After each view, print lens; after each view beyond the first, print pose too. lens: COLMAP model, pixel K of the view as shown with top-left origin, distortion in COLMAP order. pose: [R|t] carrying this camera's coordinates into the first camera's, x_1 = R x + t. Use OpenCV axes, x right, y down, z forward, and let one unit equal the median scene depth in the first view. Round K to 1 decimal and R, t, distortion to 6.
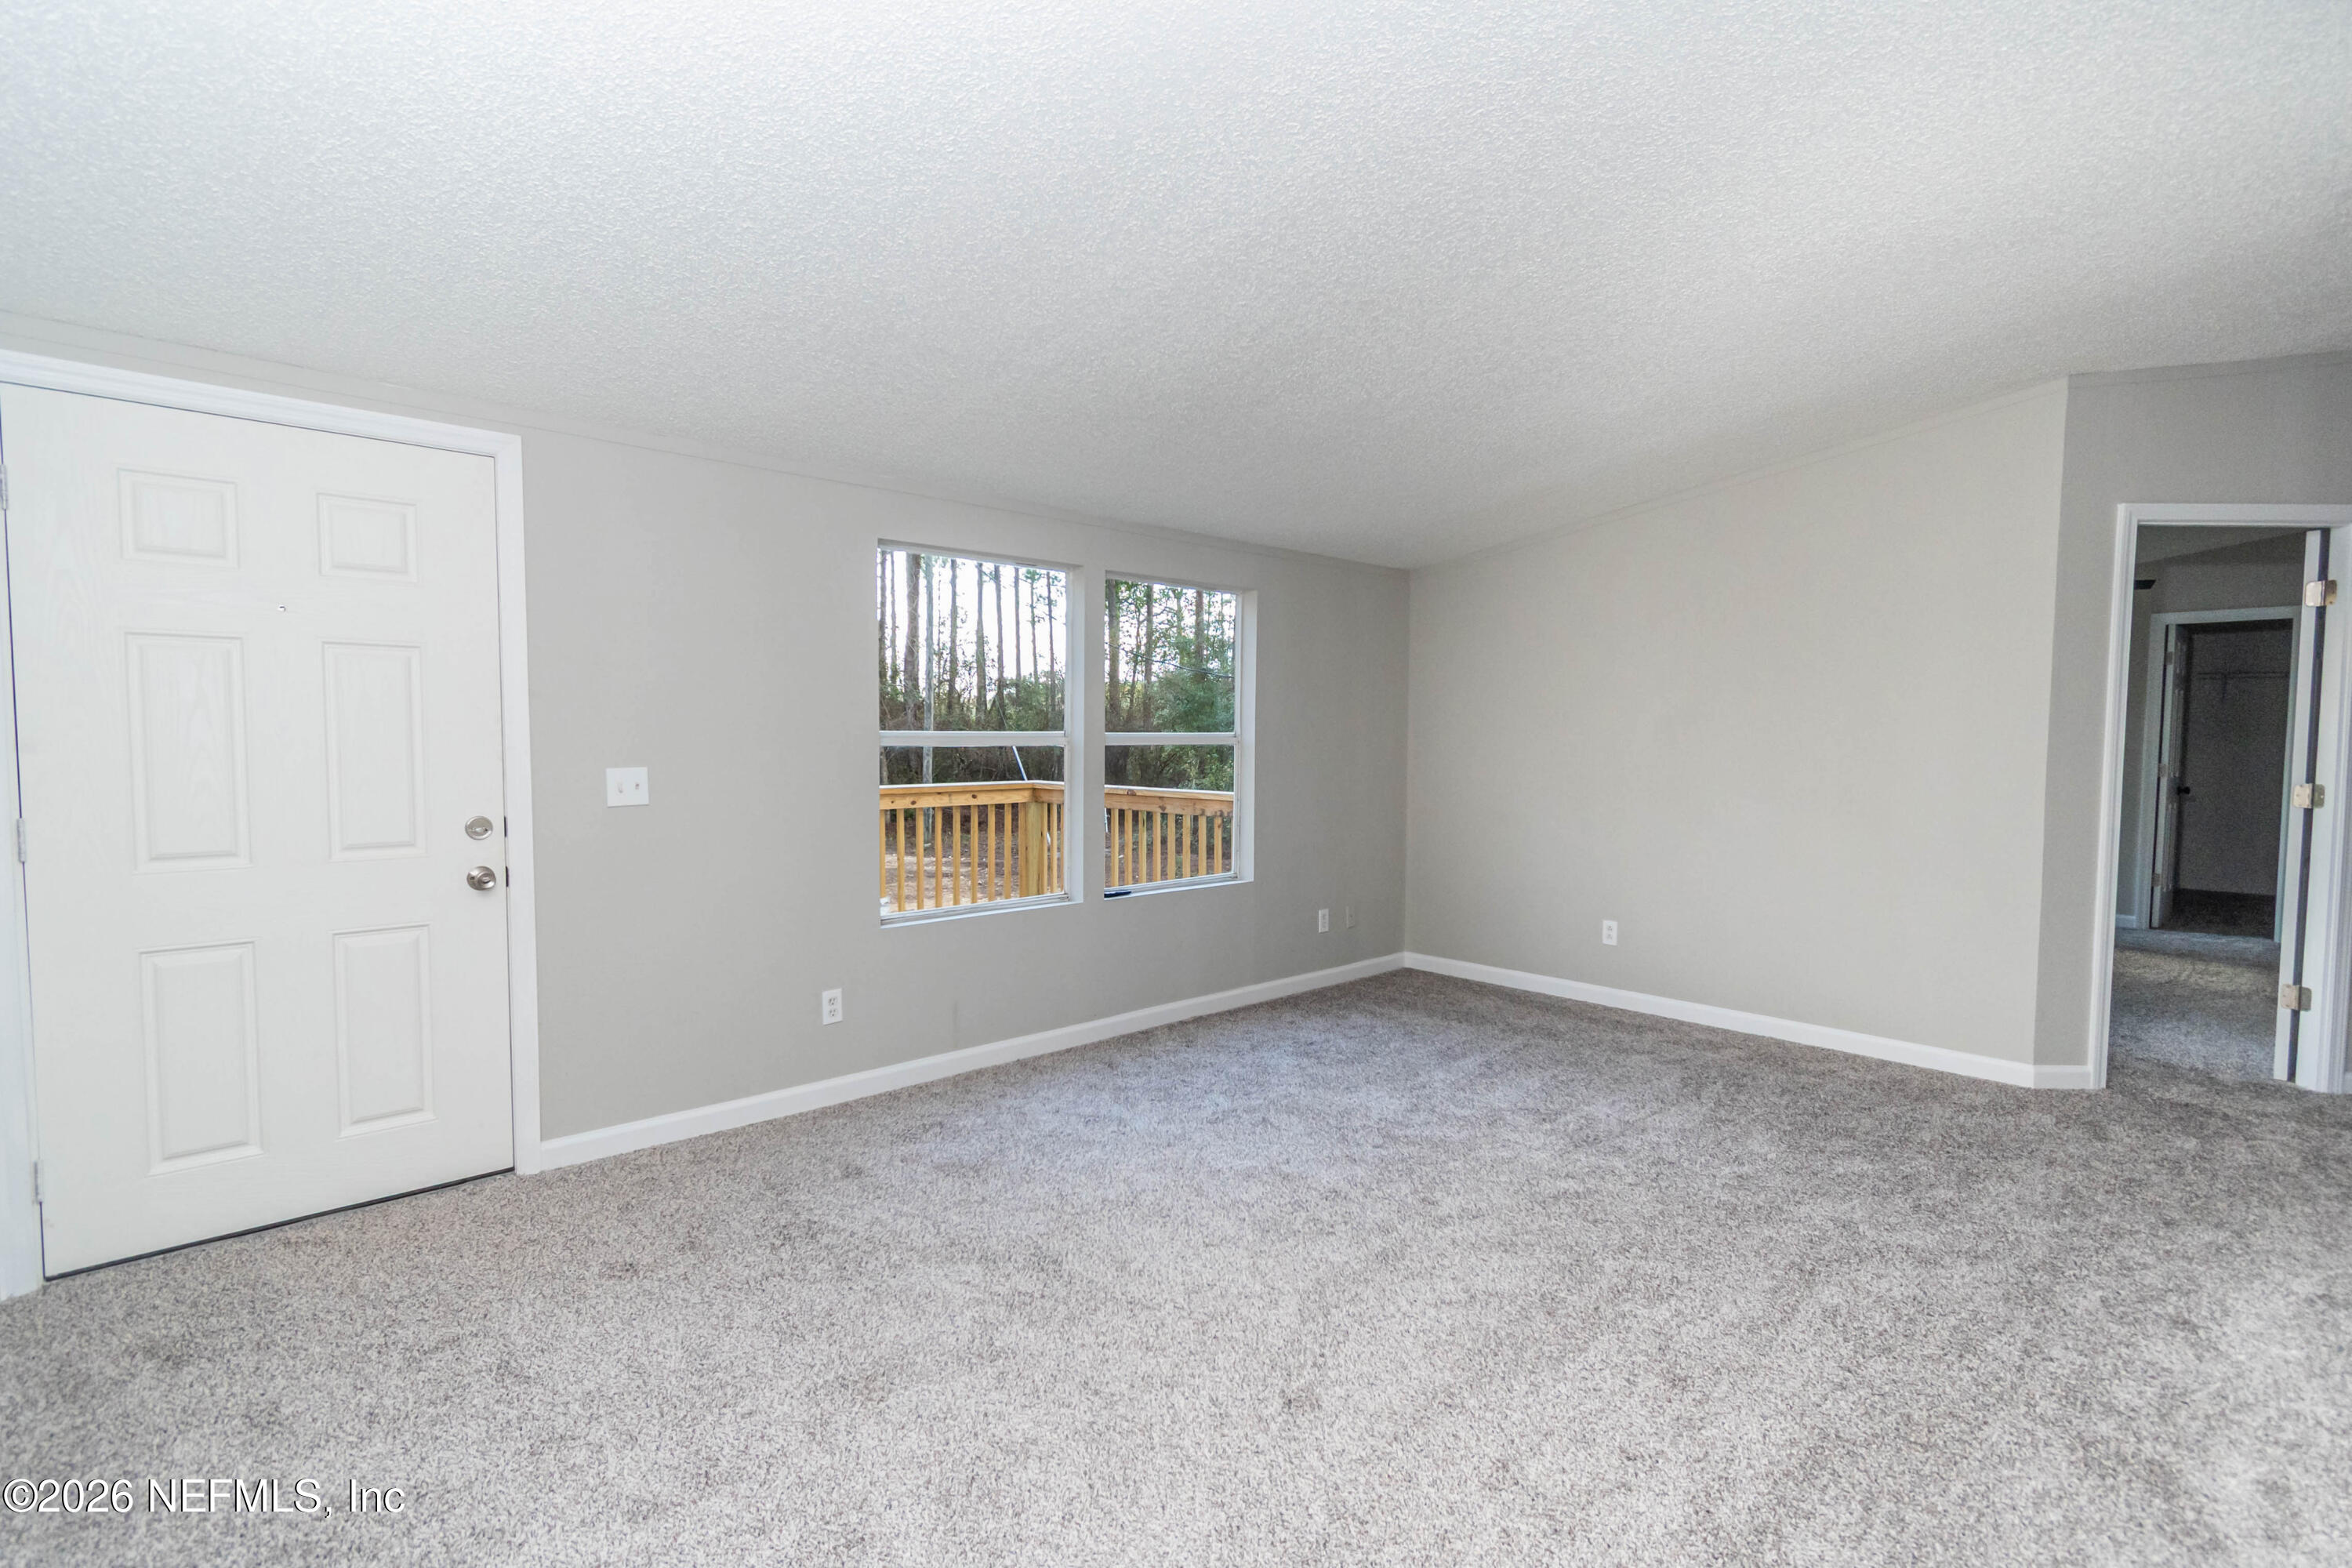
lens RADIAL K [[1122.3, 0, 1176.0], [0, 1122.3, 784.0], [0, 0, 1]] dist [0.010042, -0.000432]
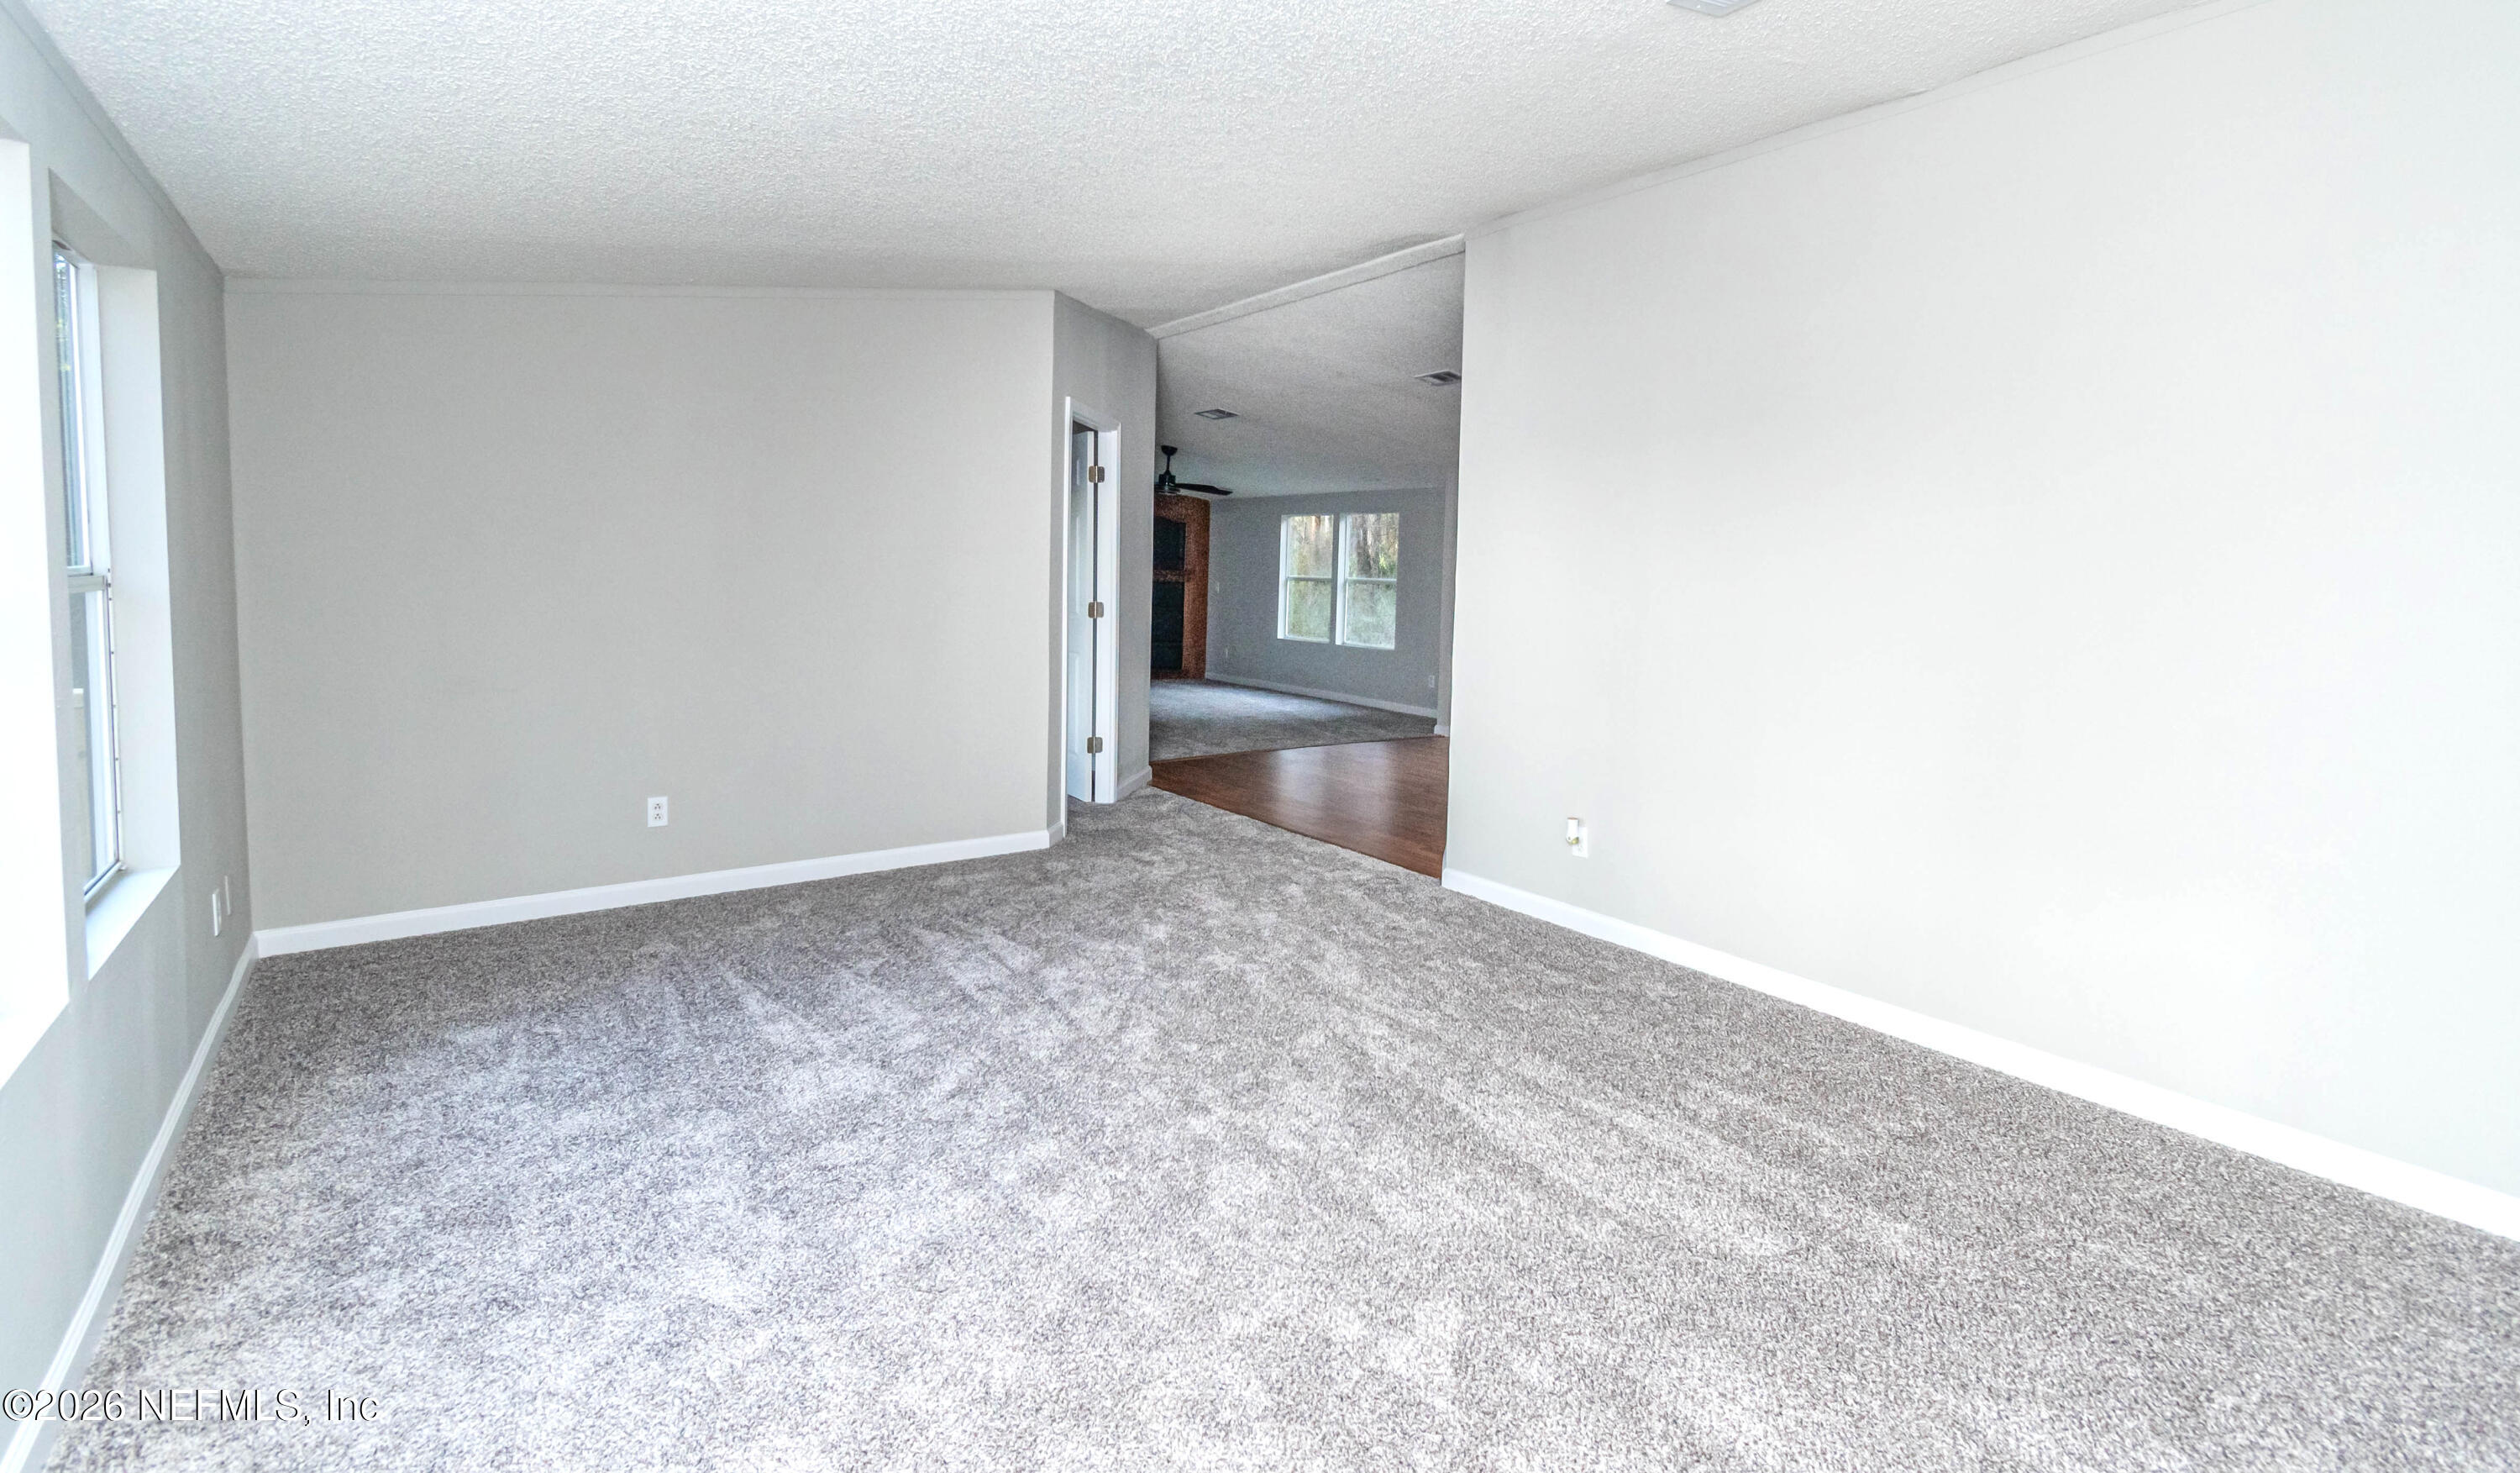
lens RADIAL K [[1156.5, 0, 1289.4], [0, 1156.5, 642.1], [0, 0, 1]] dist [0.001110, 0.000154]
pose [[0.098457, -0.068738, 0.992764, -0.500616], [0.025530, 0.997458, 0.066531, -0.042697], [-0.994814, 0.018795, 0.099962, 0.600997]]
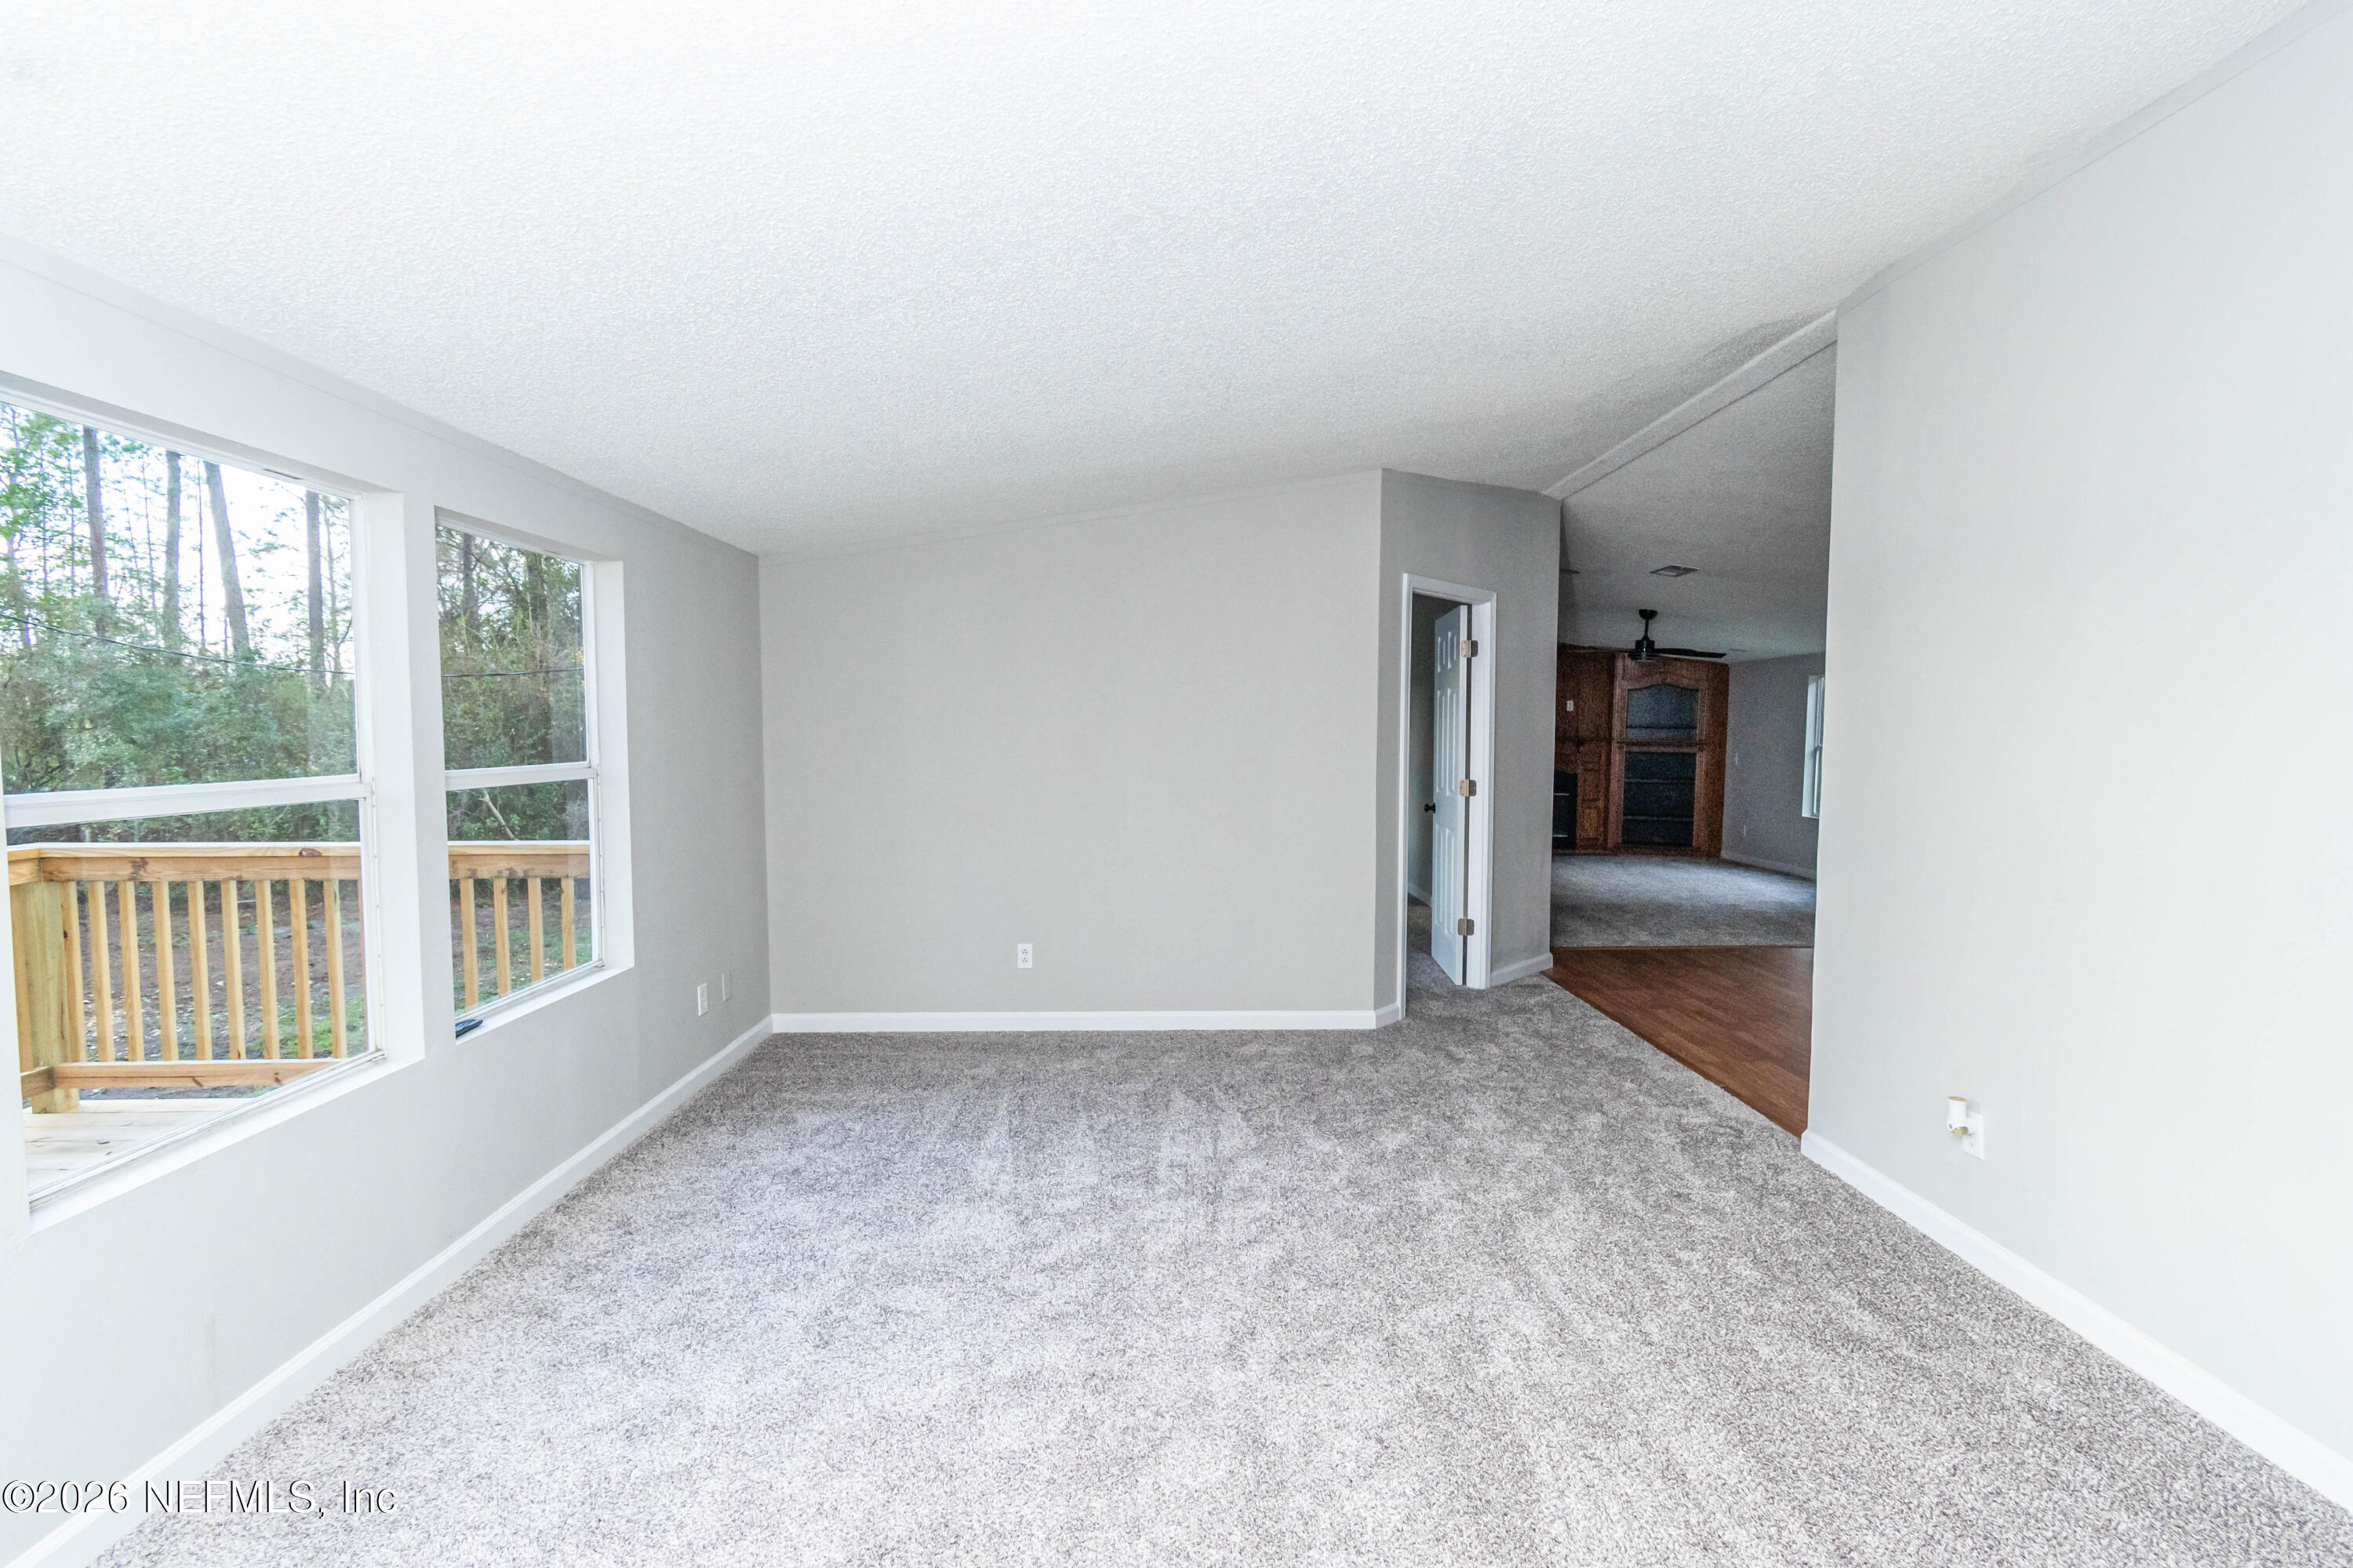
lens RADIAL K [[1069.0, 0, 1191.3], [0, 1069.0, 795.8], [0, 0, 1]] dist [0.004440, -0.000932]
pose [[0.660826, -0.053140, 0.748656, -0.265208], [0.039392, 0.998571, 0.036109, -0.043943], [-0.749505, 0.005629, 0.661975, 0.361508]]
